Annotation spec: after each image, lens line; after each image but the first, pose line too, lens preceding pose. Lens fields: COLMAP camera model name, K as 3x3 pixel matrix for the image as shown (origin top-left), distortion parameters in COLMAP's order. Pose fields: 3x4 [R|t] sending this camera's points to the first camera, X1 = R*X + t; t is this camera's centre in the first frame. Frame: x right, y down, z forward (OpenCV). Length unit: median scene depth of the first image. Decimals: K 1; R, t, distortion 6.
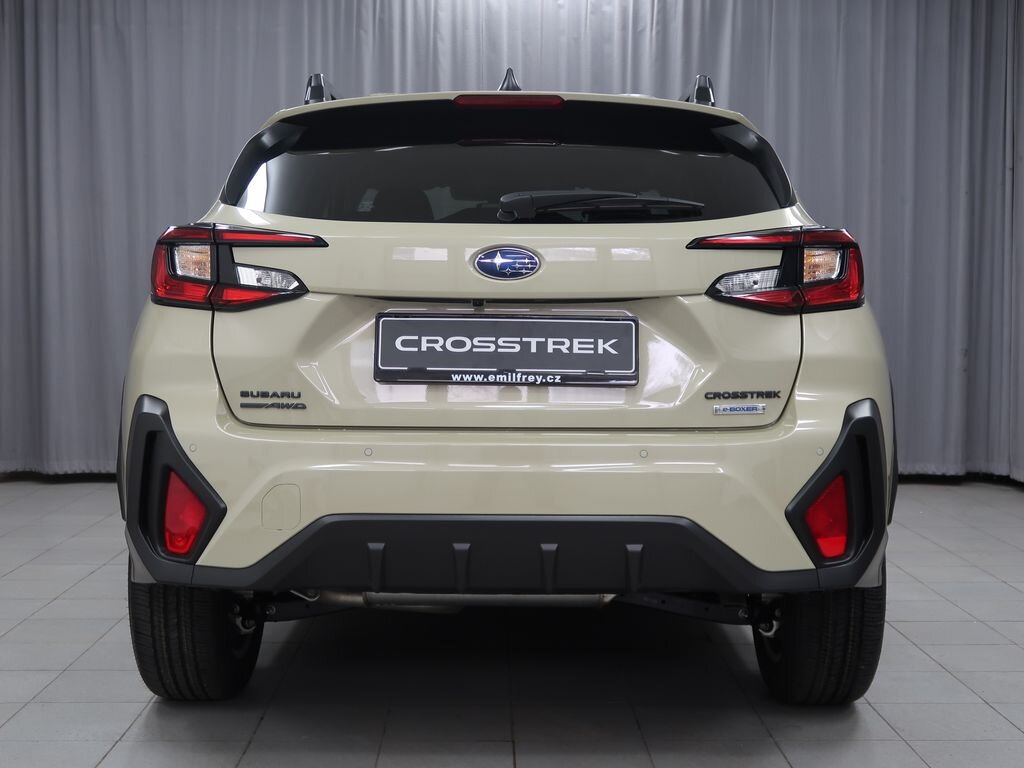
lens RADIAL K [[1380.4, 0, 497.5], [0, 1380.4, 372.2], [0, 0, 1]] dist [0.028565, 0.000000]
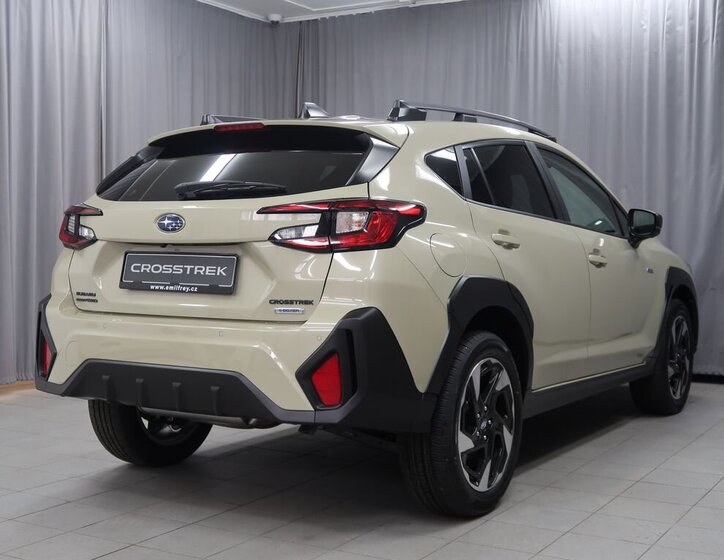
lens RADIAL K [[1042.3, 0, 360.3], [0, 1042.3, 279.3], [0, 0, 1]] dist [0.002466, 0.000000]
pose [[0.851827, 0.018565, -0.523494, 0.900293], [-0.030952, 0.999409, -0.014923, 0.005484], [0.522908, 0.028915, 0.851899, -0.011109]]
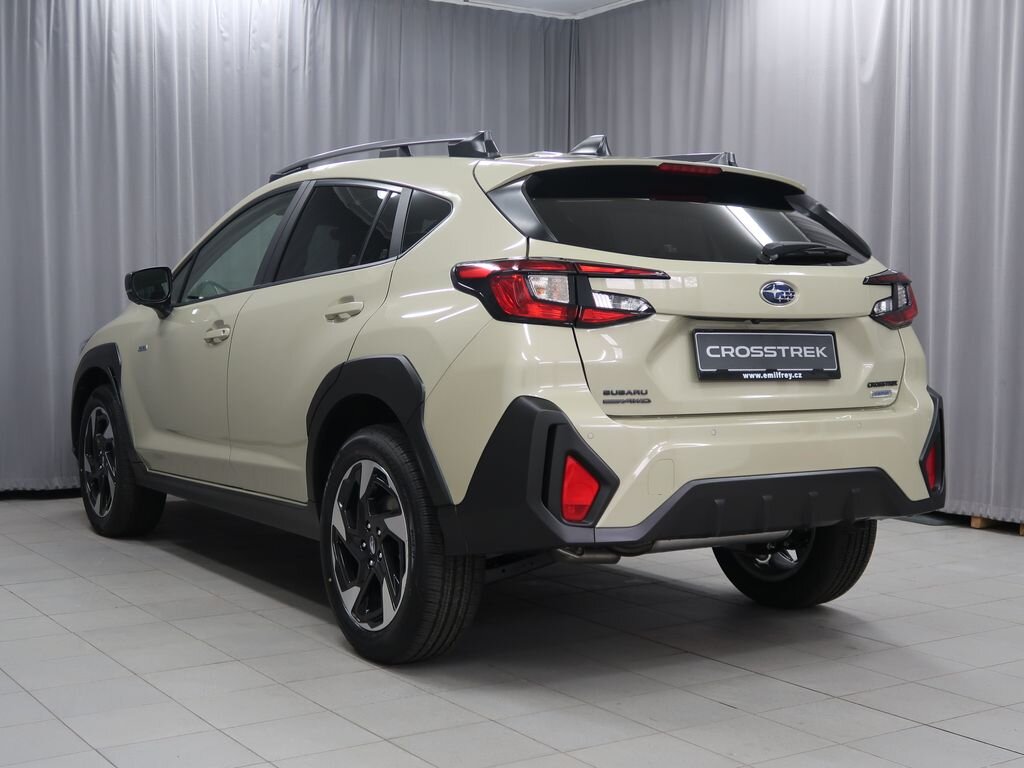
lens RADIAL K [[1380.4, 0, 495.6], [0, 1380.4, 383.2], [0, 0, 1]] dist [0.028565, 0.000000]
pose [[0.847081, -0.024102, 0.530917, -0.959986], [0.024532, 0.999680, 0.006242, -0.003578], [-0.530897, 0.007737, 0.847401, -0.029540]]
